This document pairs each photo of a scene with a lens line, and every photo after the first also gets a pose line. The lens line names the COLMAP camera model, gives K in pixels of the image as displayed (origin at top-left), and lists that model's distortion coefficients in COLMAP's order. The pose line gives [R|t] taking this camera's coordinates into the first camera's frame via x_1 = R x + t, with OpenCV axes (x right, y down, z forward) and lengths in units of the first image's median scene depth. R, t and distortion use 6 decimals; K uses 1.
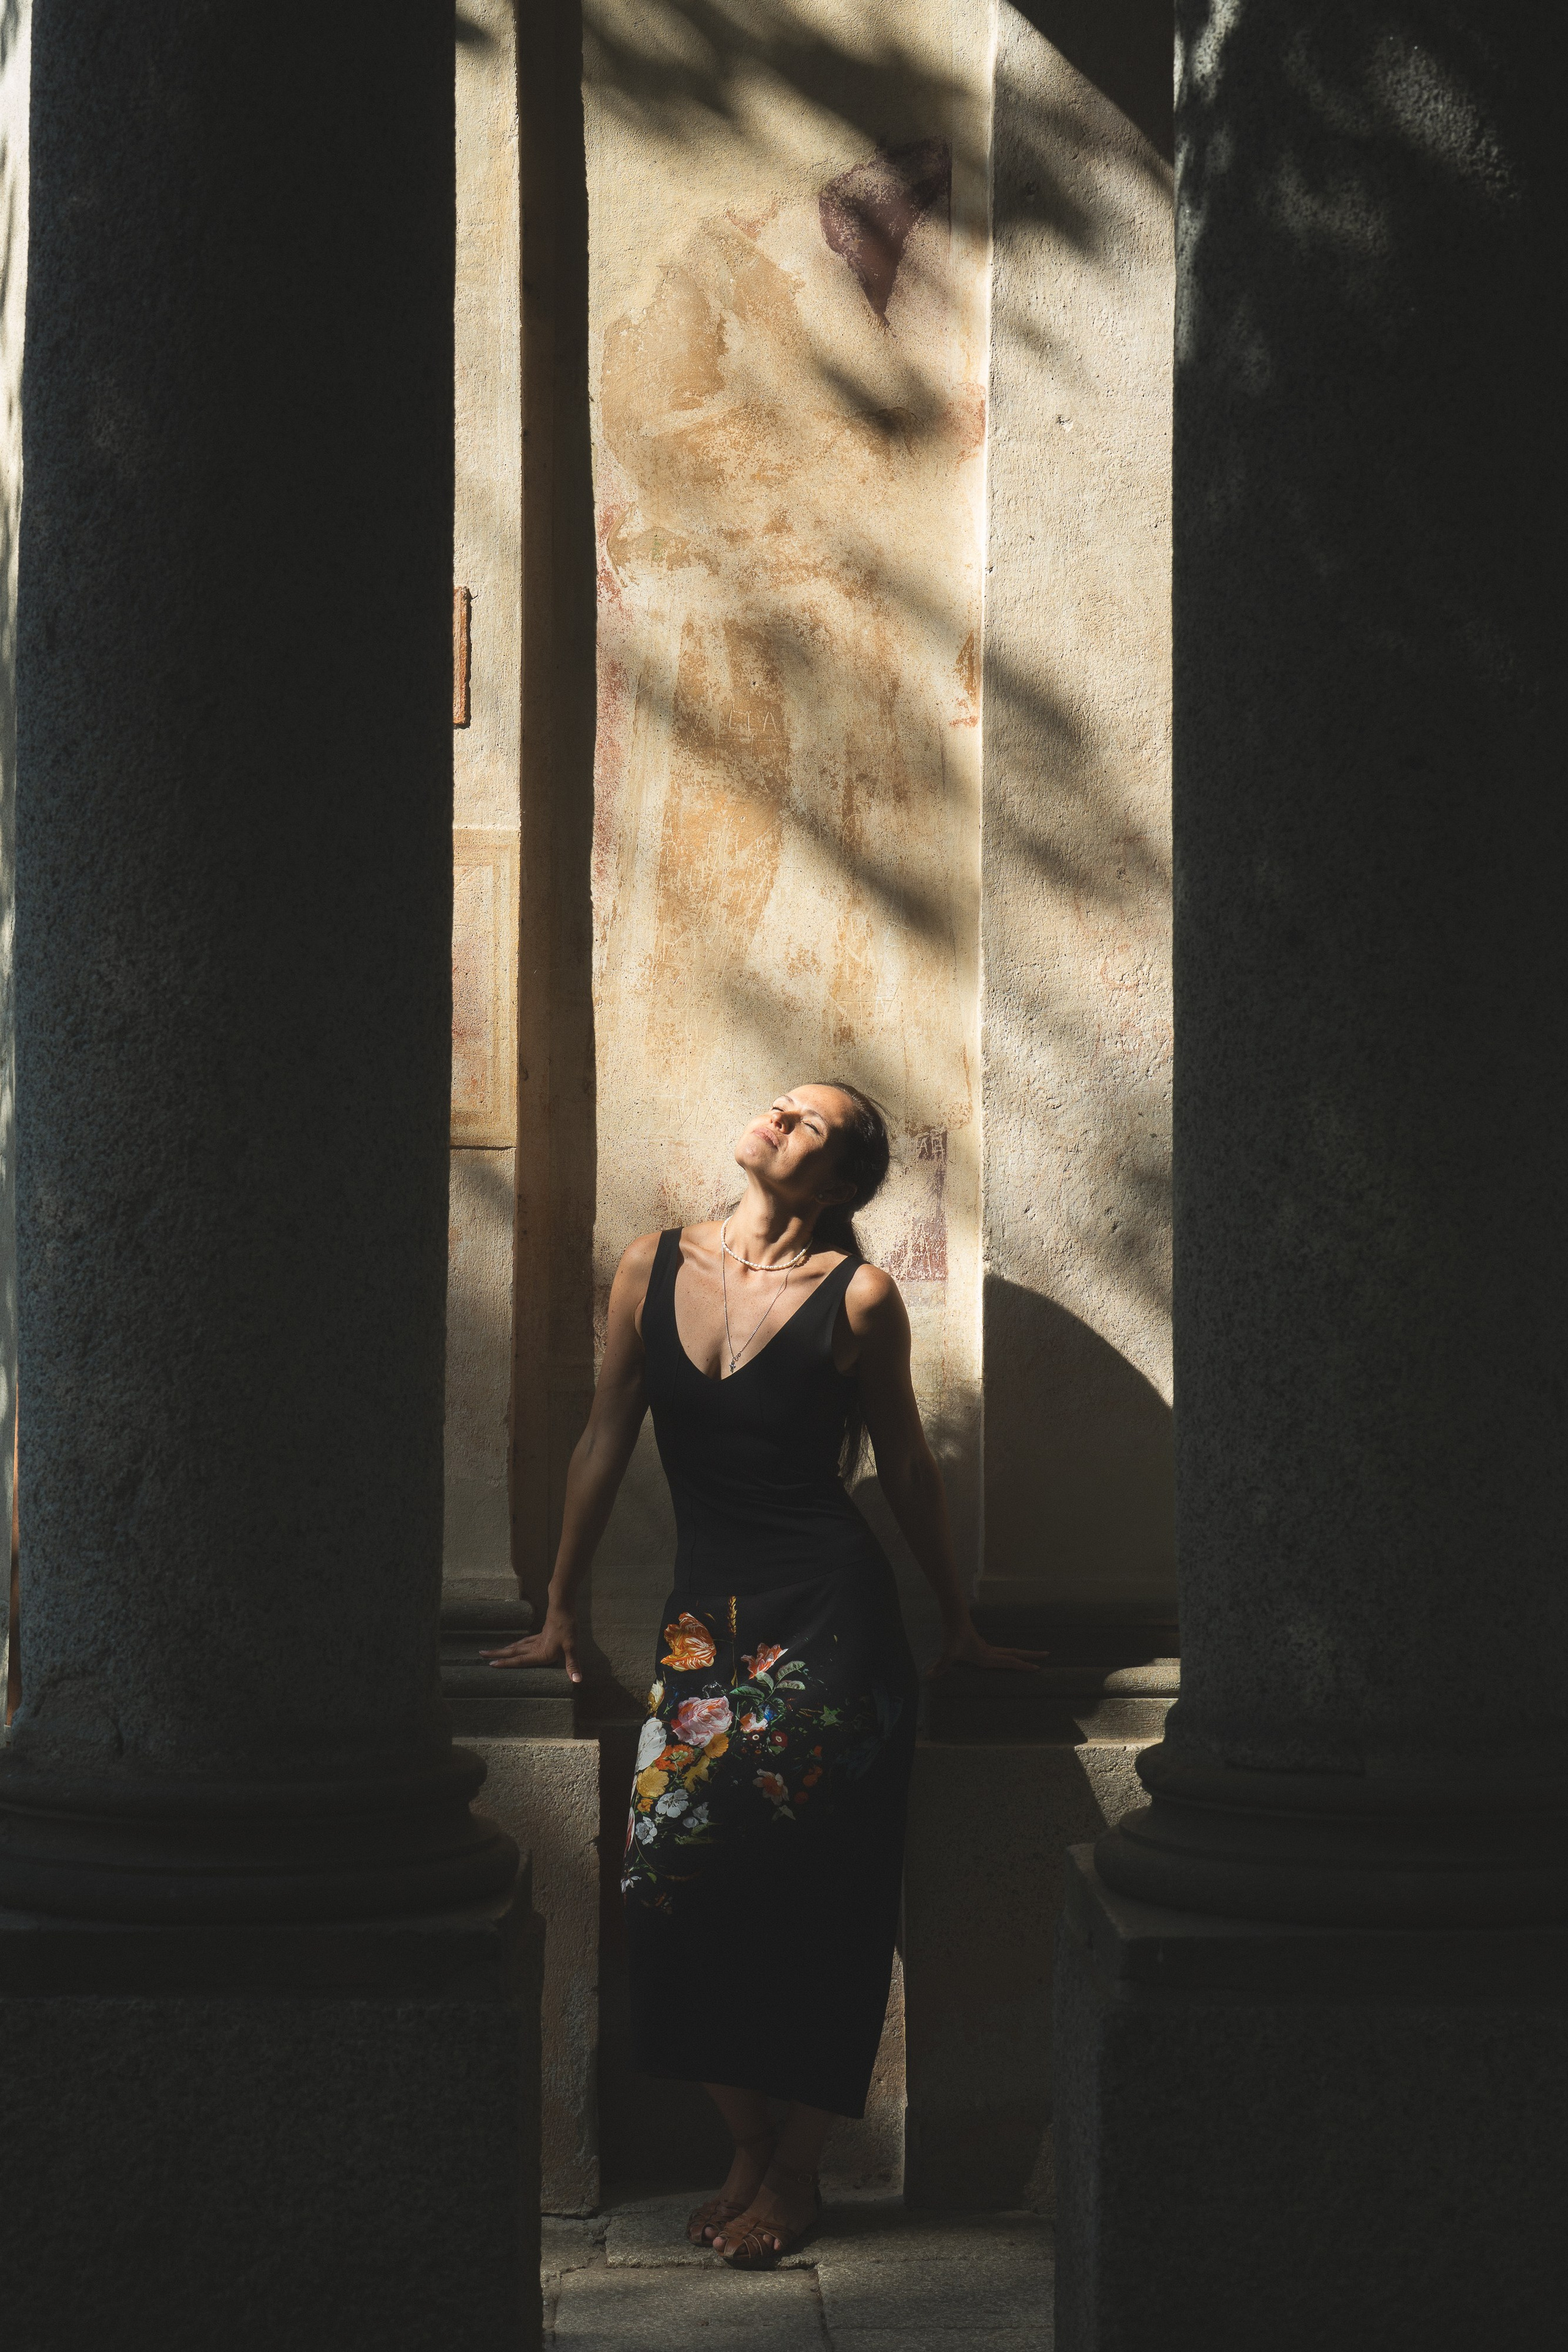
lens RADIAL K [[4828.3, 0, 783.1], [0, 4828.3, 1172.5], [0, 0, 1]] dist [-0.063930, 0.000000]
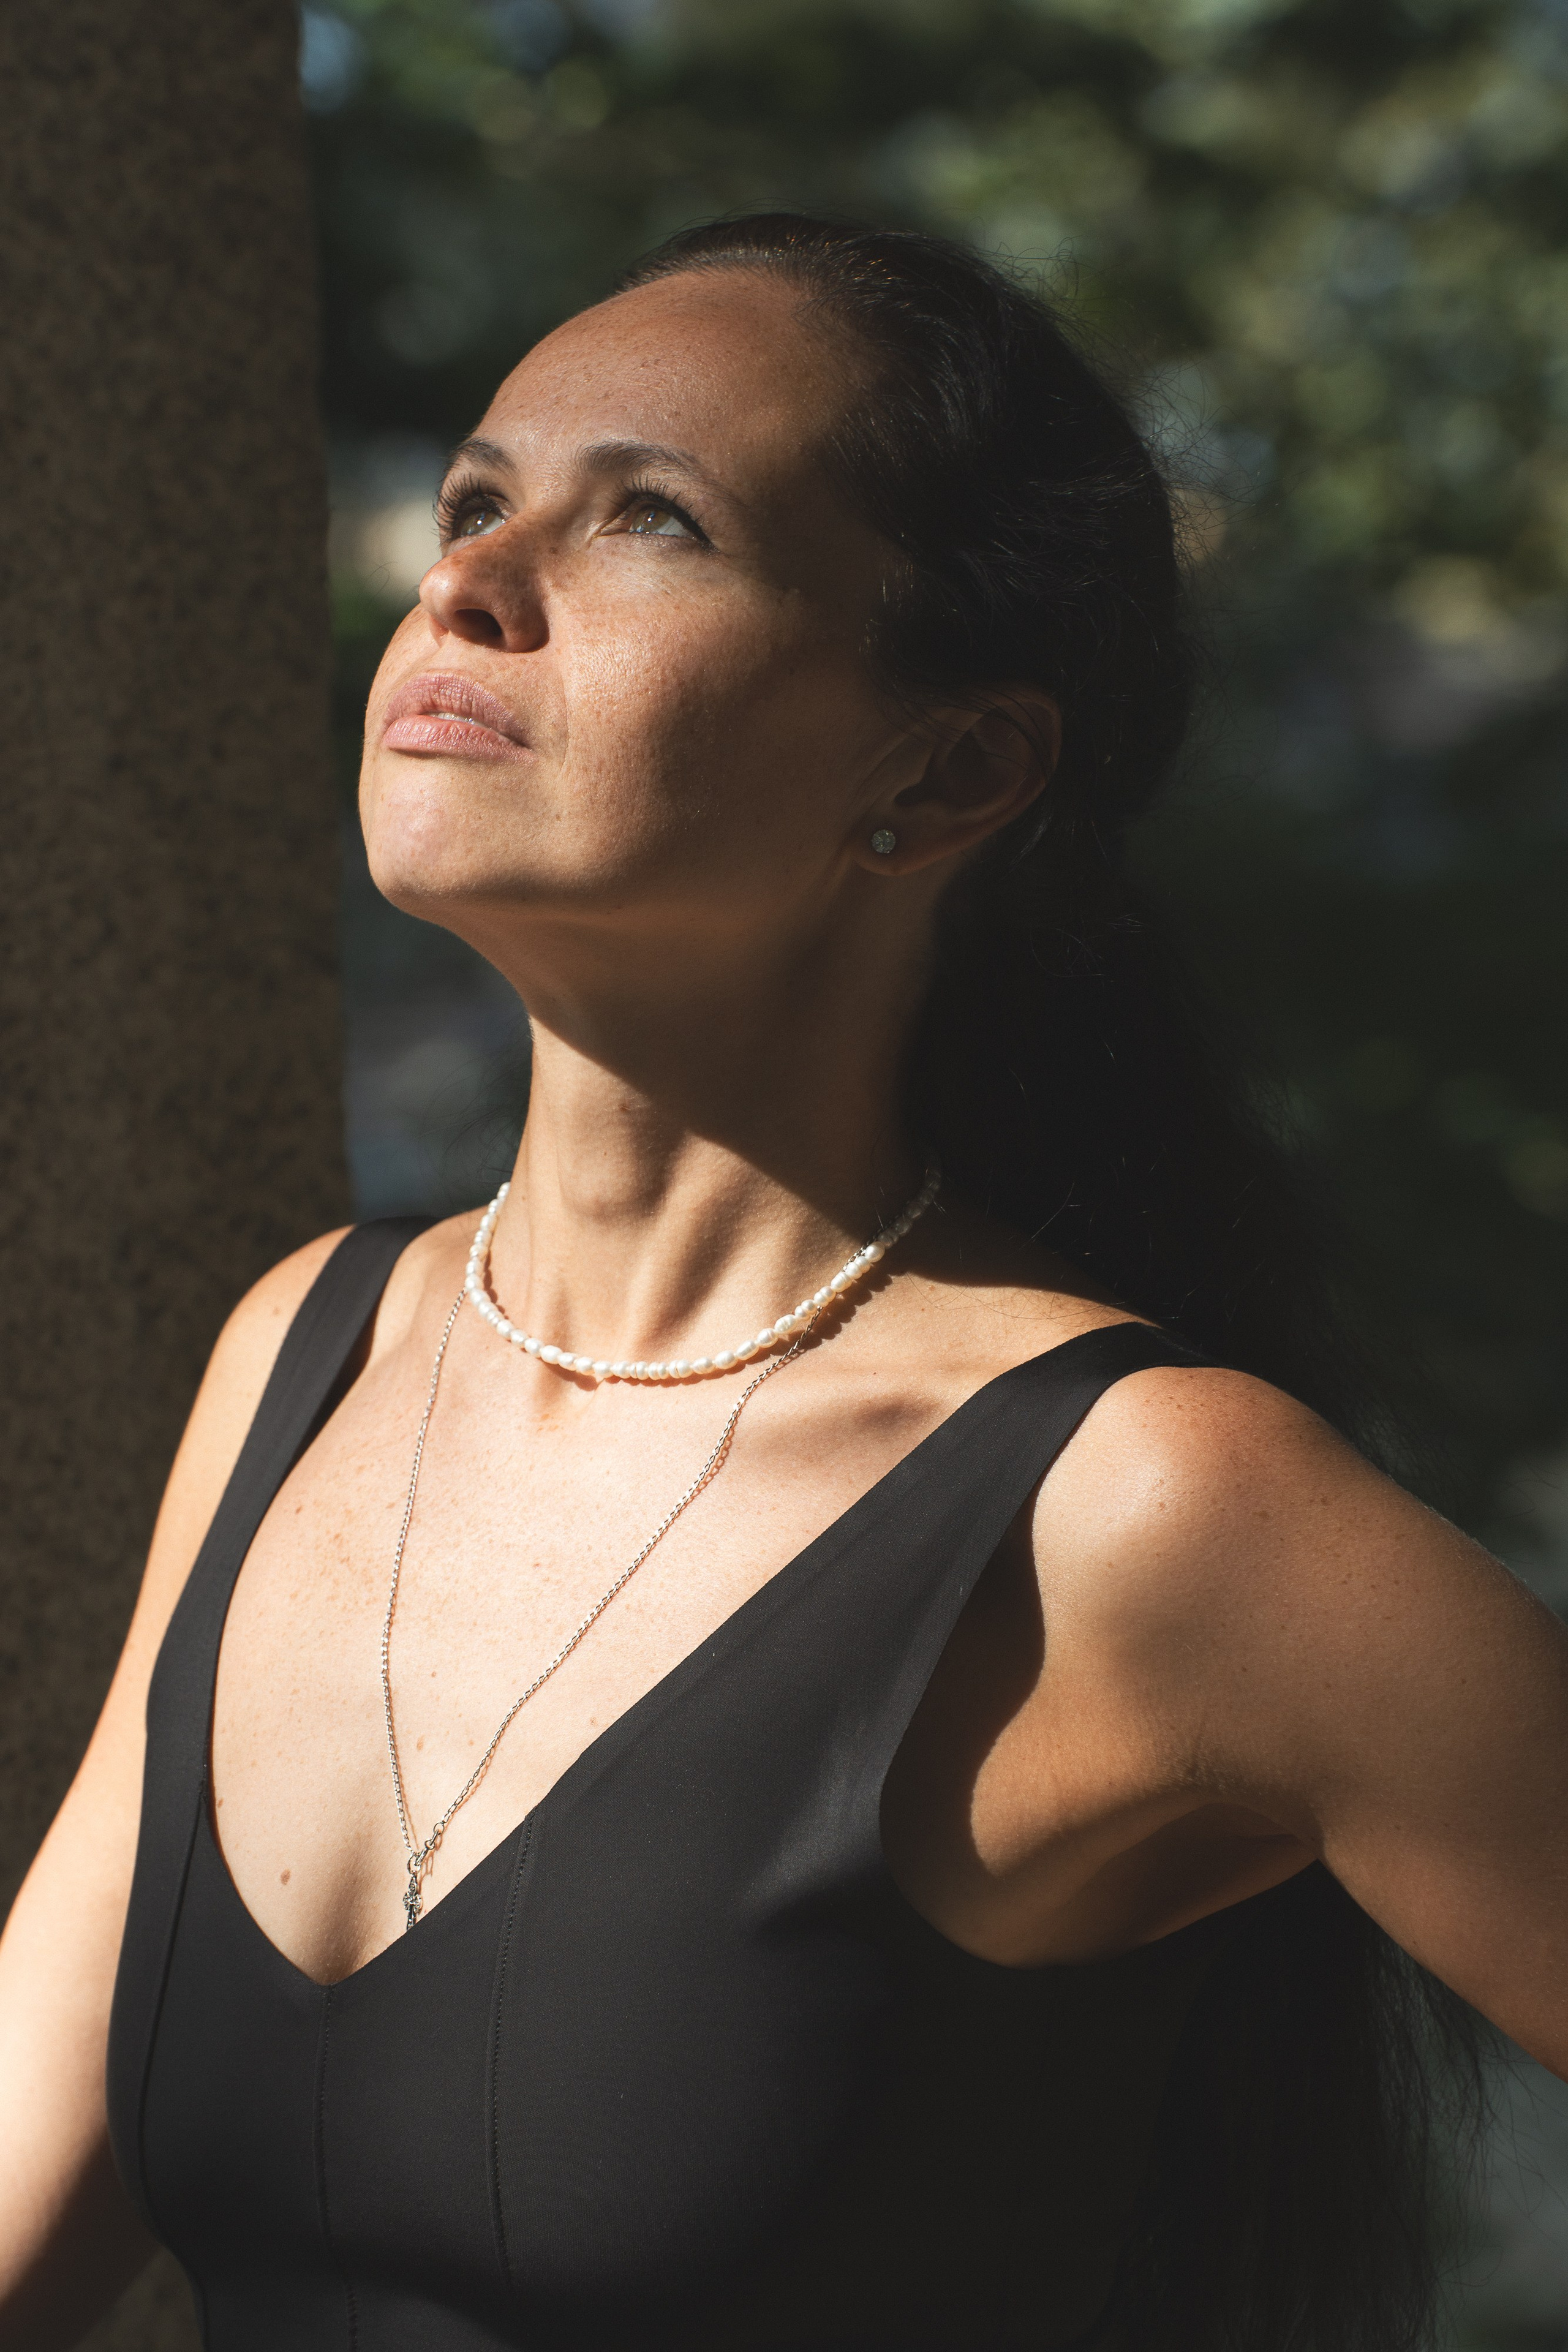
lens RADIAL K [[11931.5, 0, 783.4], [0, 11931.5, 1176.7], [0, 0, 1]] dist [2.376741, 0.000000]
pose [[0.999345, 0.035831, 0.005064, -0.000163], [-0.035829, 0.999358, -0.000546, 0.013796], [-0.005080, 0.000364, 0.999987, 0.590398]]
